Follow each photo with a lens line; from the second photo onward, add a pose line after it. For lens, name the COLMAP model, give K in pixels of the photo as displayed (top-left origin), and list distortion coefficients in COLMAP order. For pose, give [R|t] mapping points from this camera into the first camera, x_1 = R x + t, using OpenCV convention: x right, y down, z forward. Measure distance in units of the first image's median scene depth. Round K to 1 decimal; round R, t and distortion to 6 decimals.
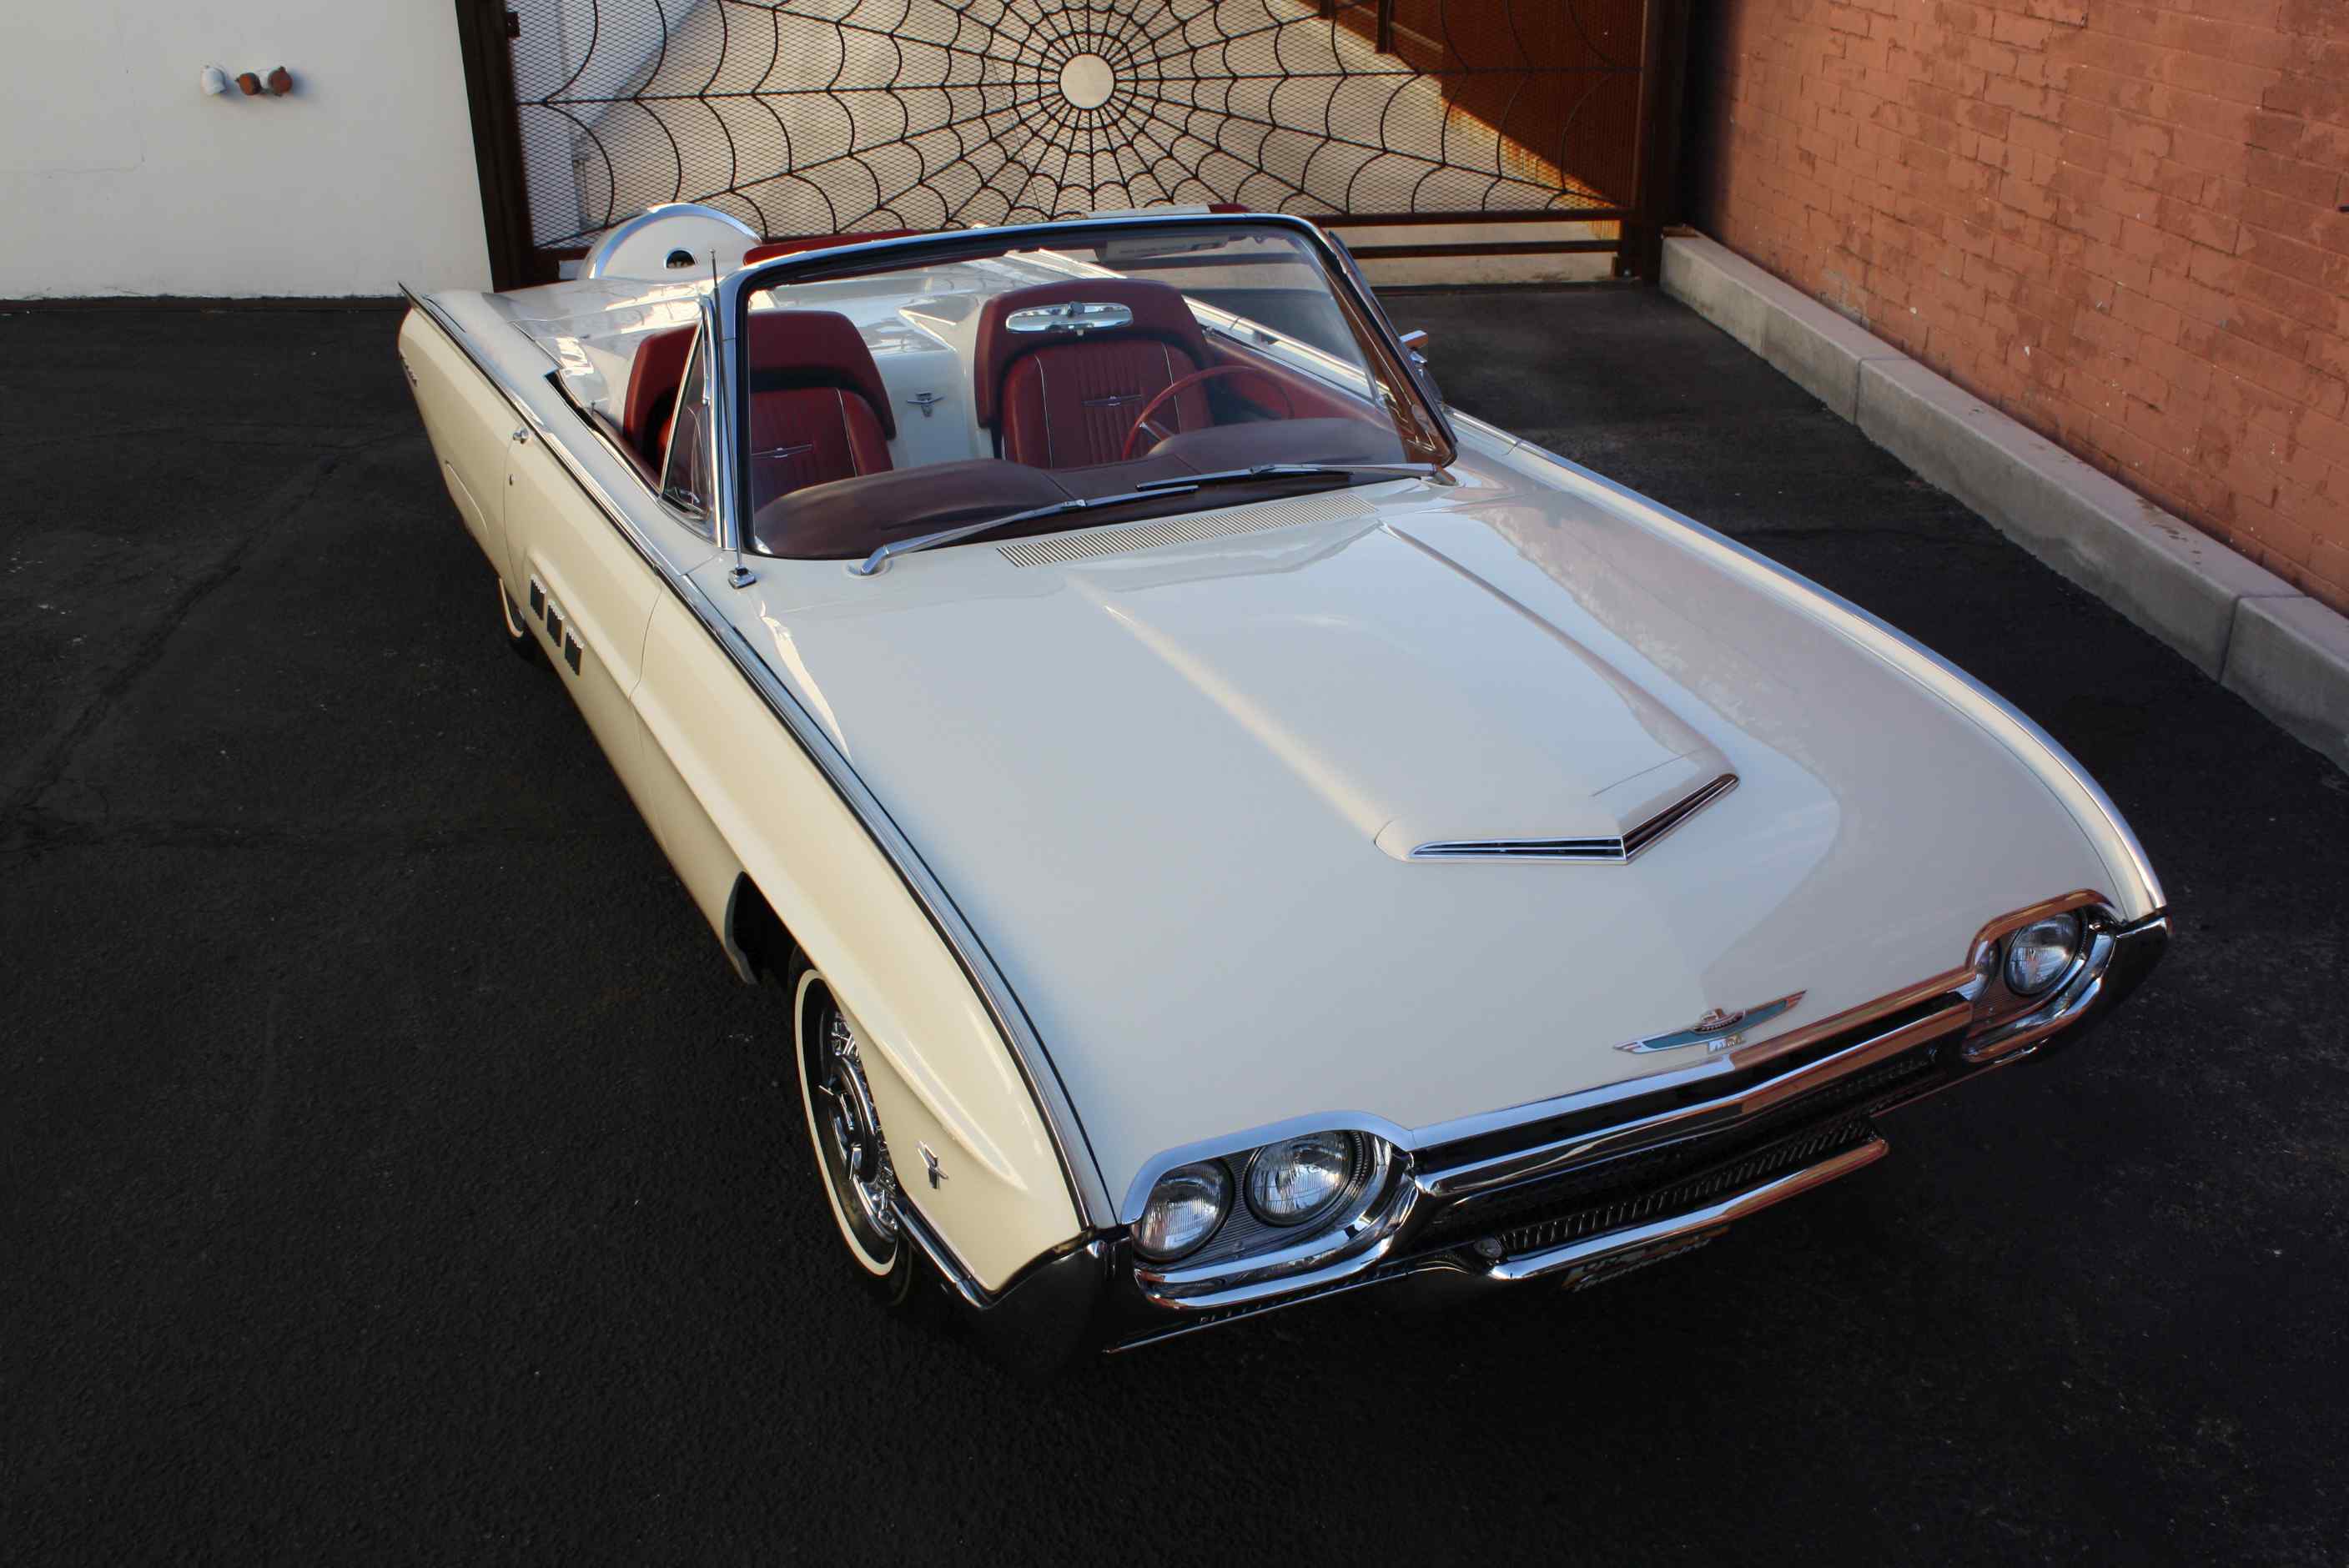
lens RADIAL K [[2180.5, 0, 1187.3], [0, 2180.5, 795.5], [0, 0, 1]] dist [-0.155572, 0.153587]
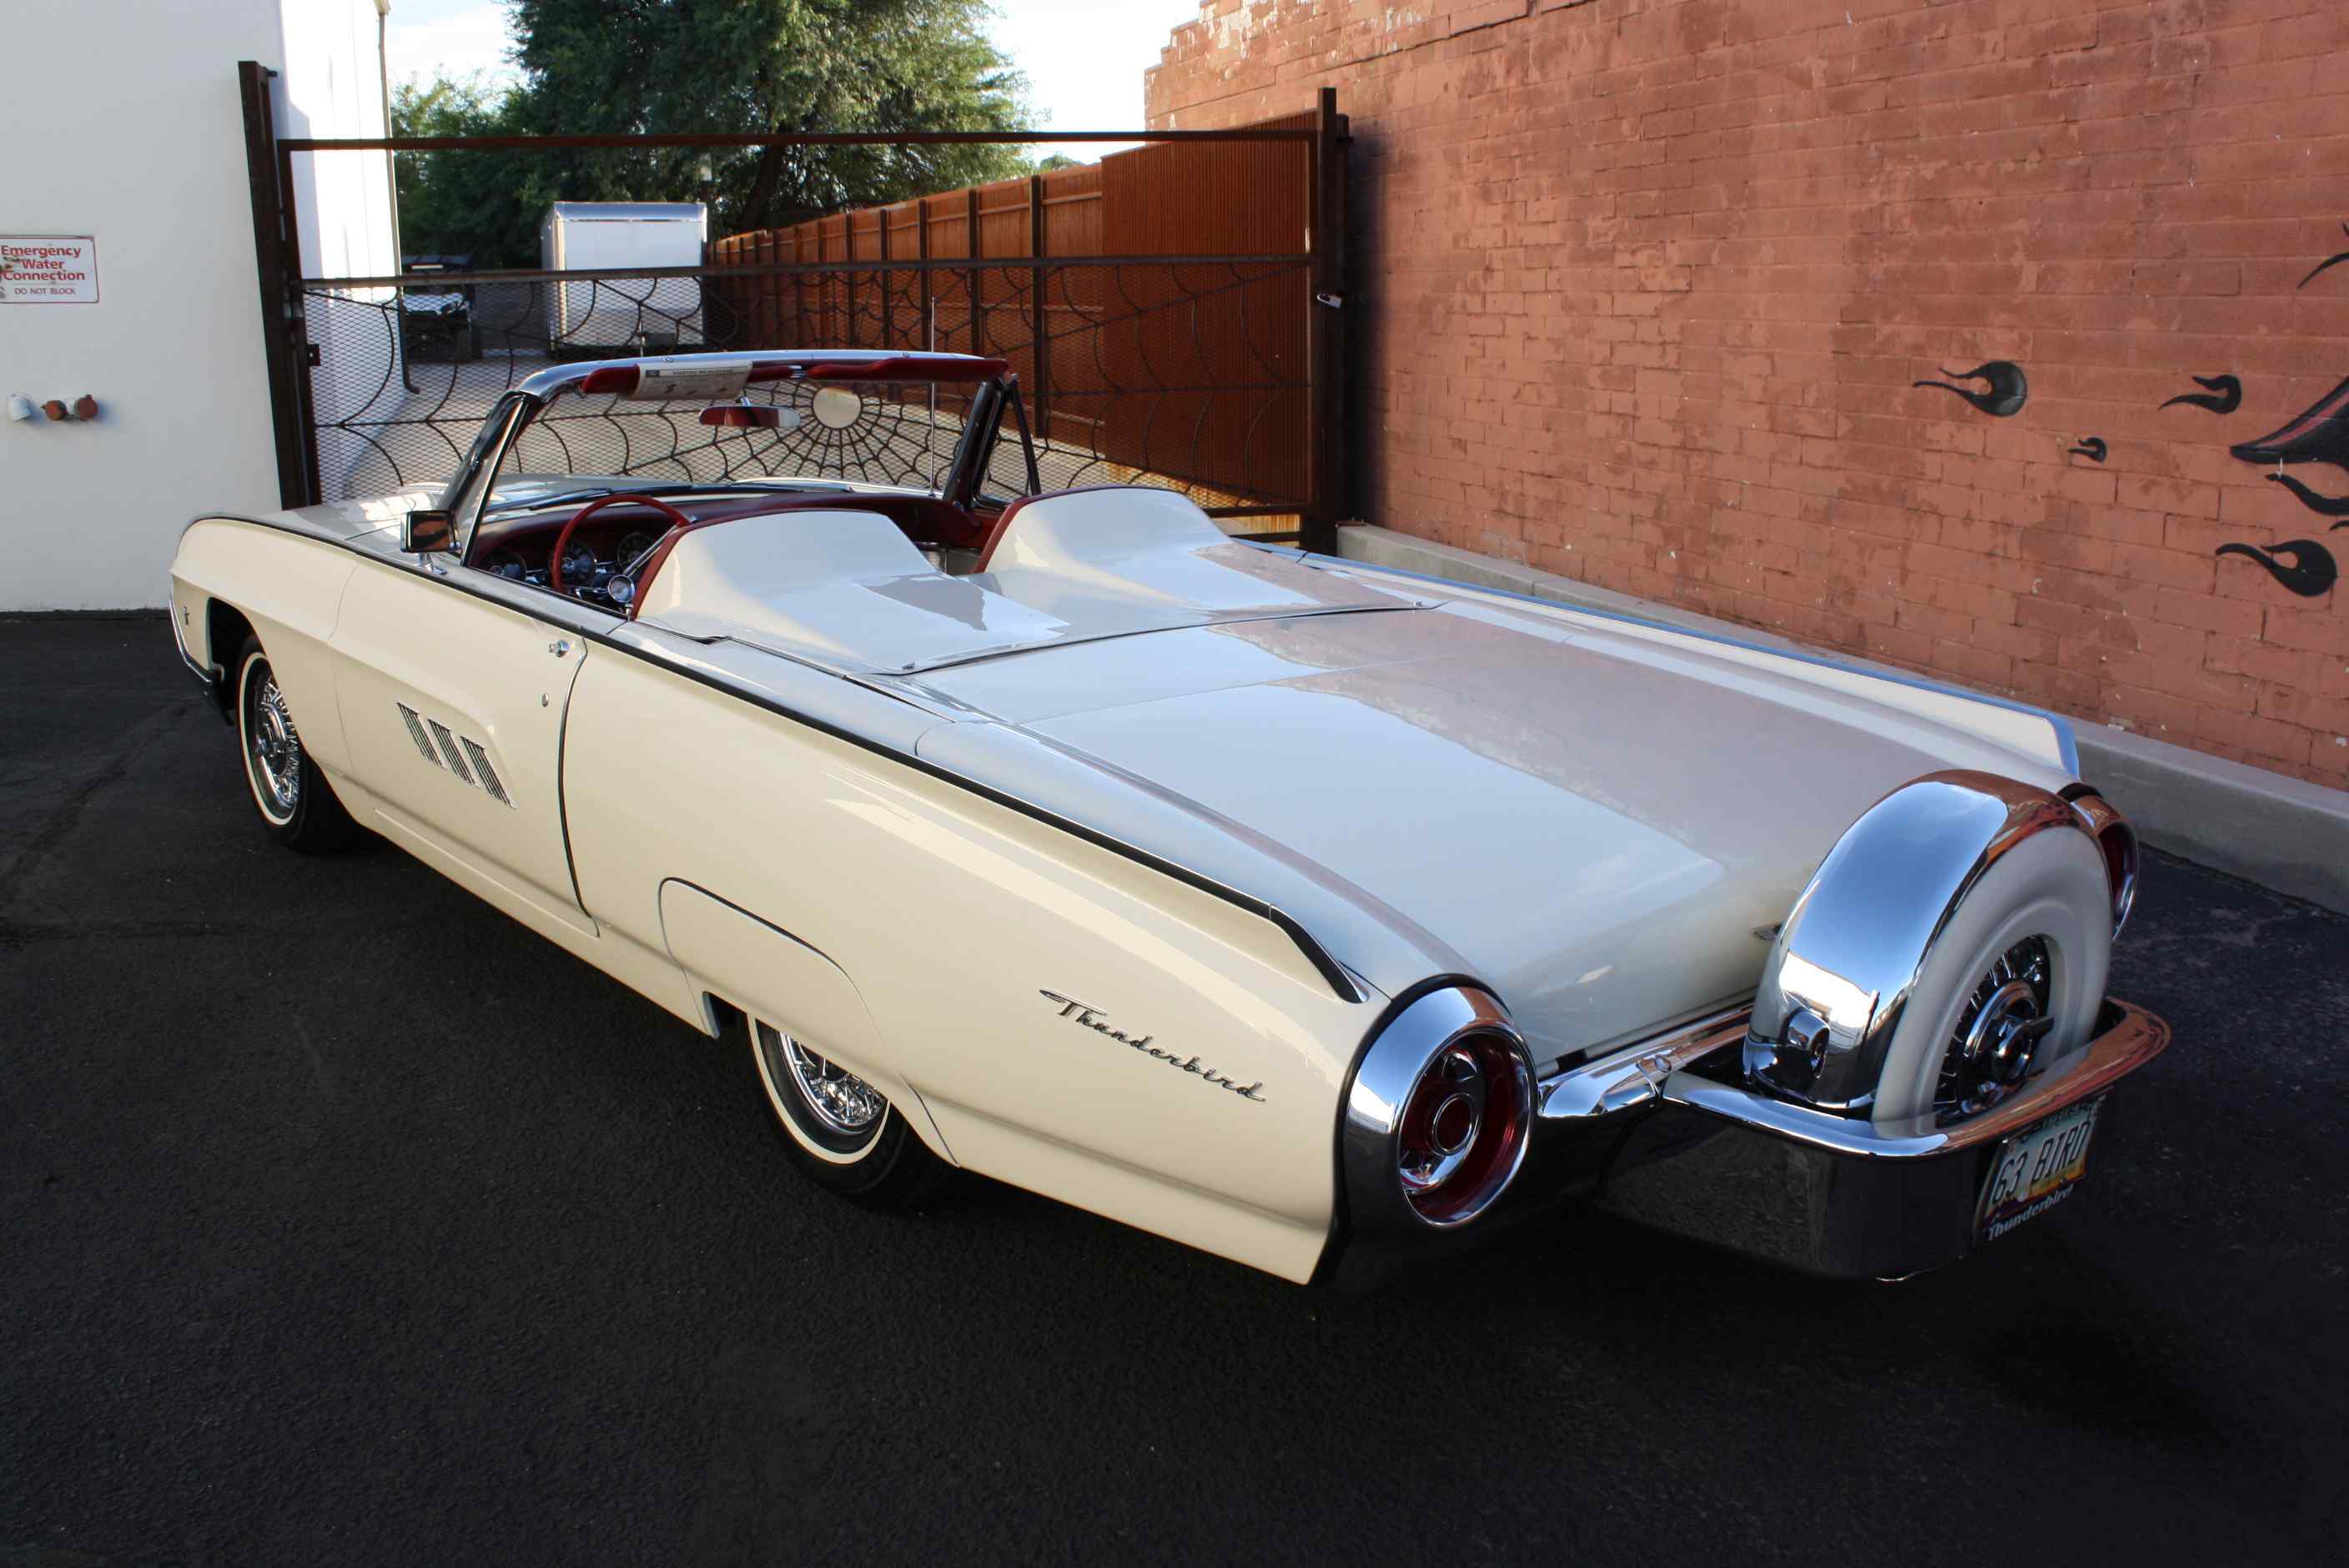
lens RADIAL K [[2112.0, 0, 1192.5], [0, 2112.0, 780.0], [0, 0, 1]] dist [-0.159643, 0.153073]
pose [[0.980954, -0.048147, 0.188177, -0.115731], [0.087594, 0.974342, -0.207326, 0.156093], [-0.173366, 0.219860, 0.960003, -0.072660]]
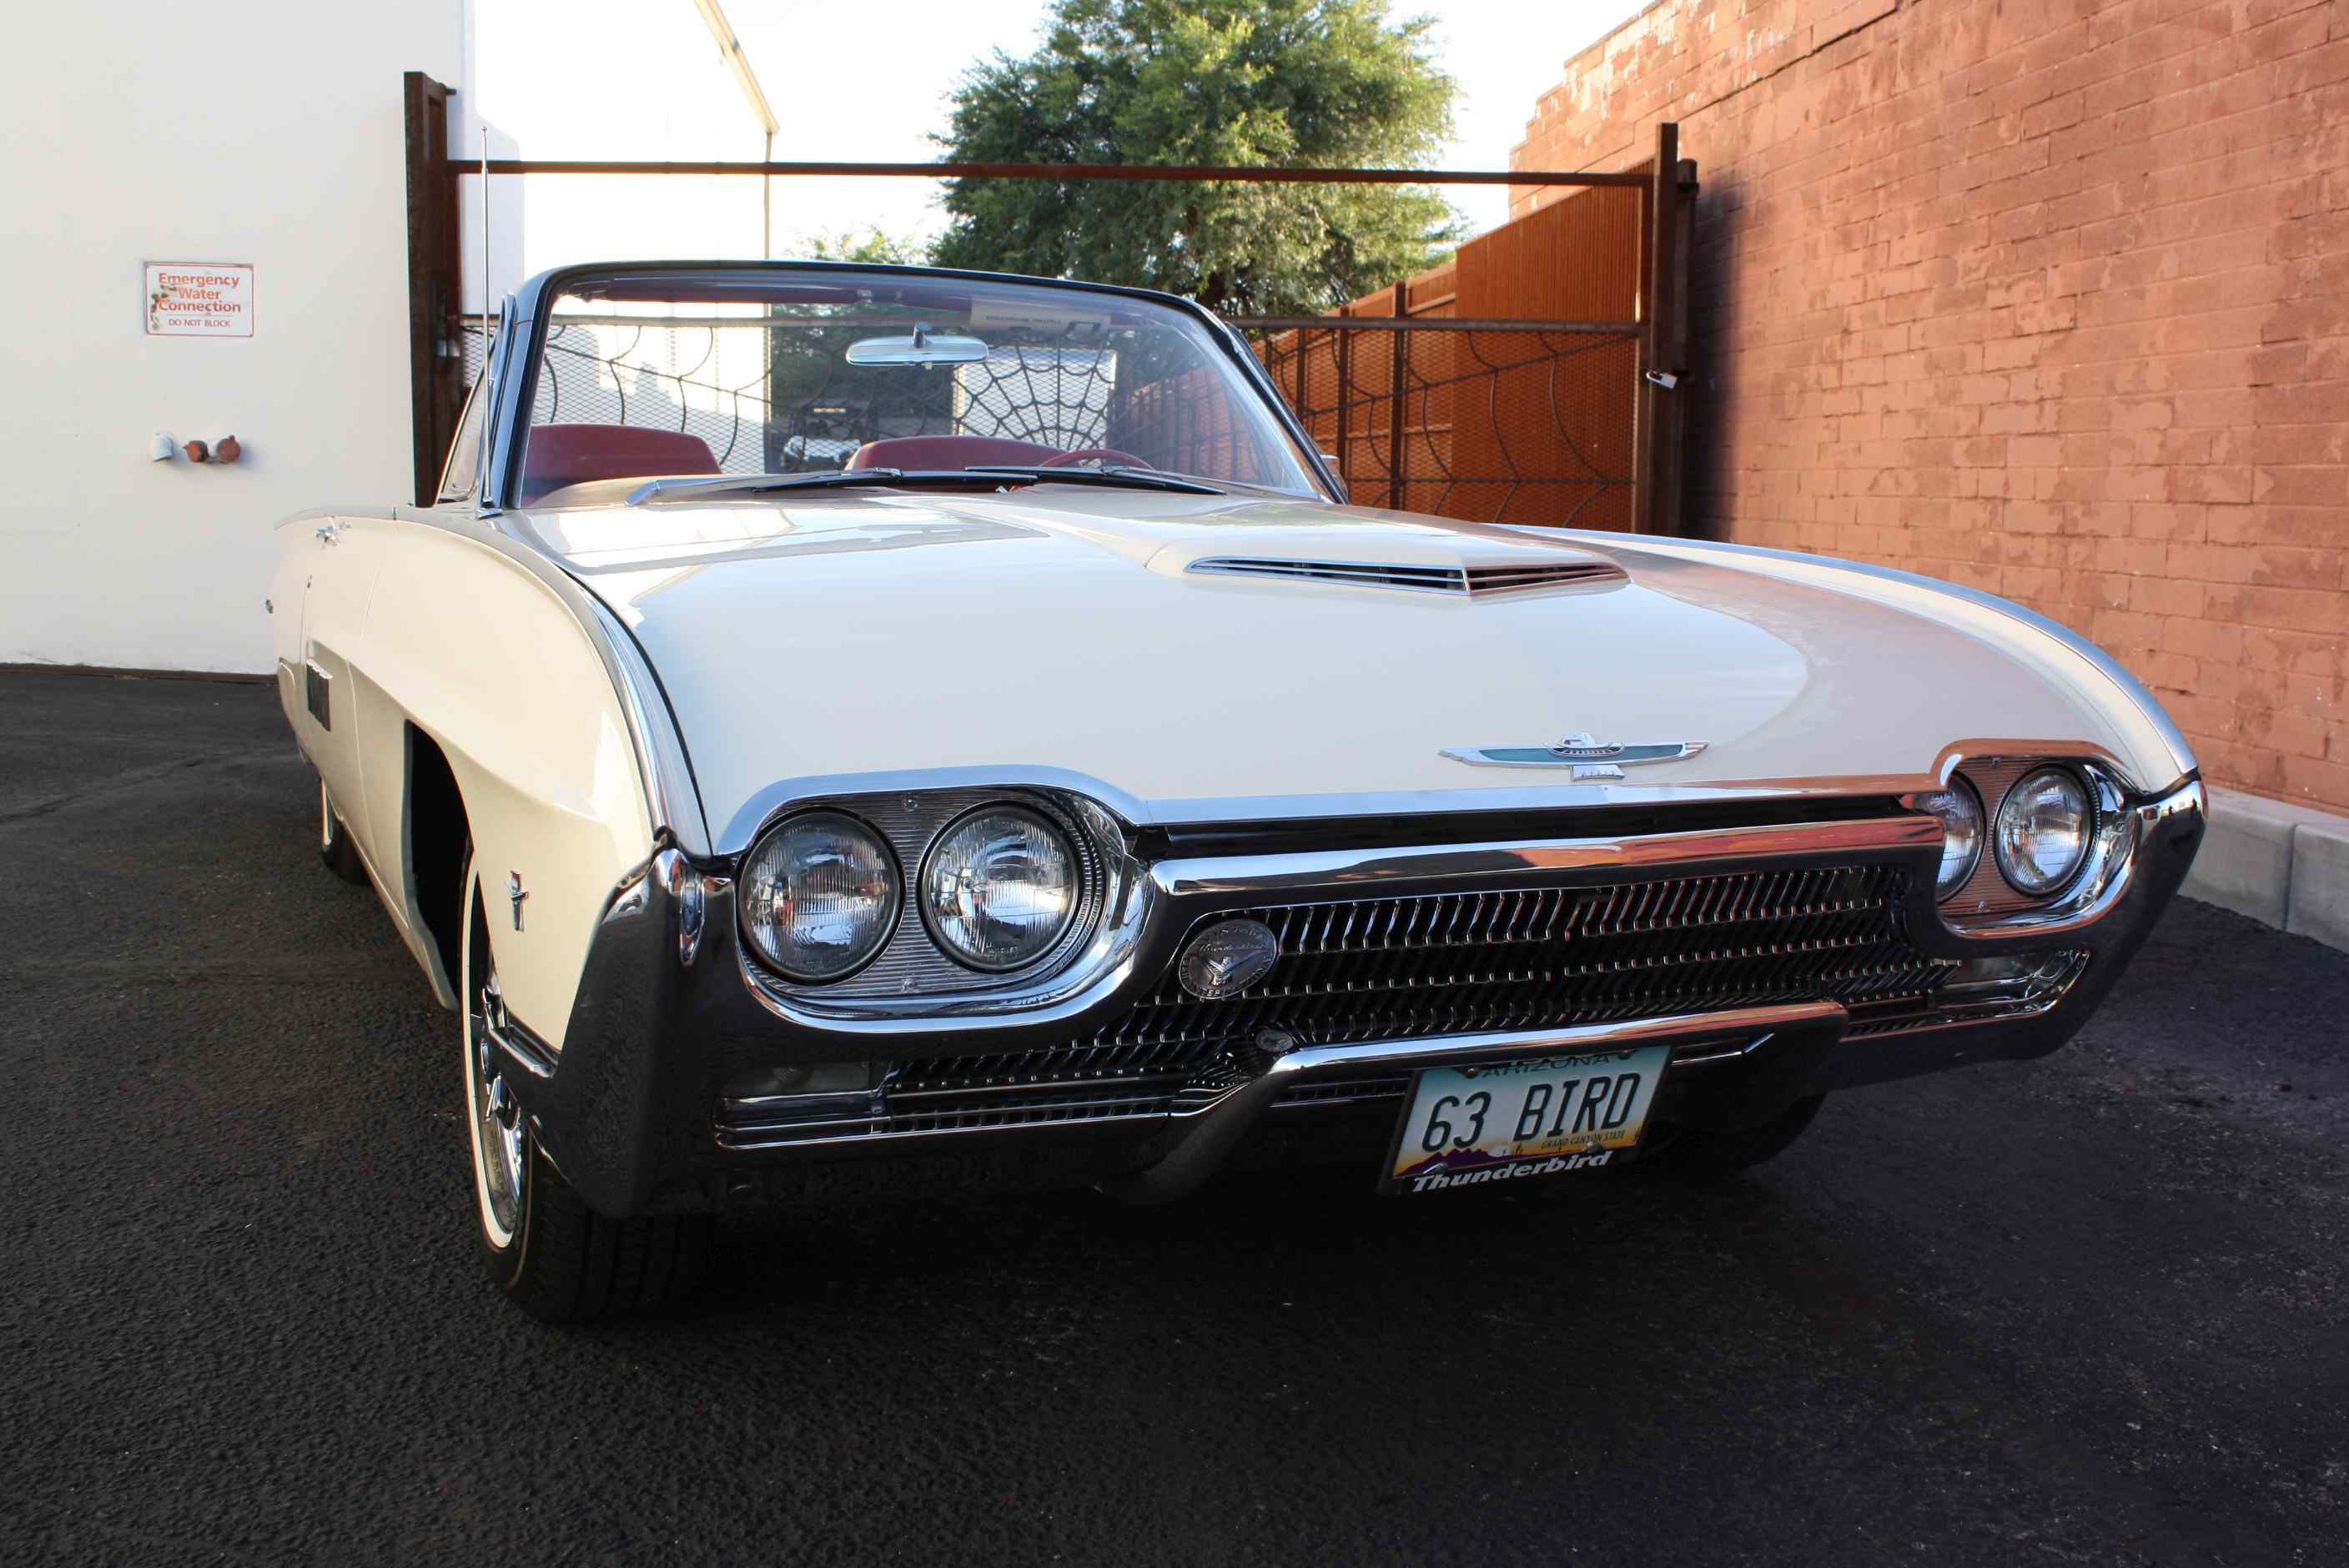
lens RADIAL K [[2267.3, 0, 1188.7], [0, 2267.3, 786.4], [0, 0, 1]] dist [-0.151942, 0.160947]
pose [[0.999533, 0.021815, -0.021386, 0.055461], [-0.027338, 0.951170, -0.307454, 0.158240], [0.013635, 0.307896, 0.951322, 0.114760]]
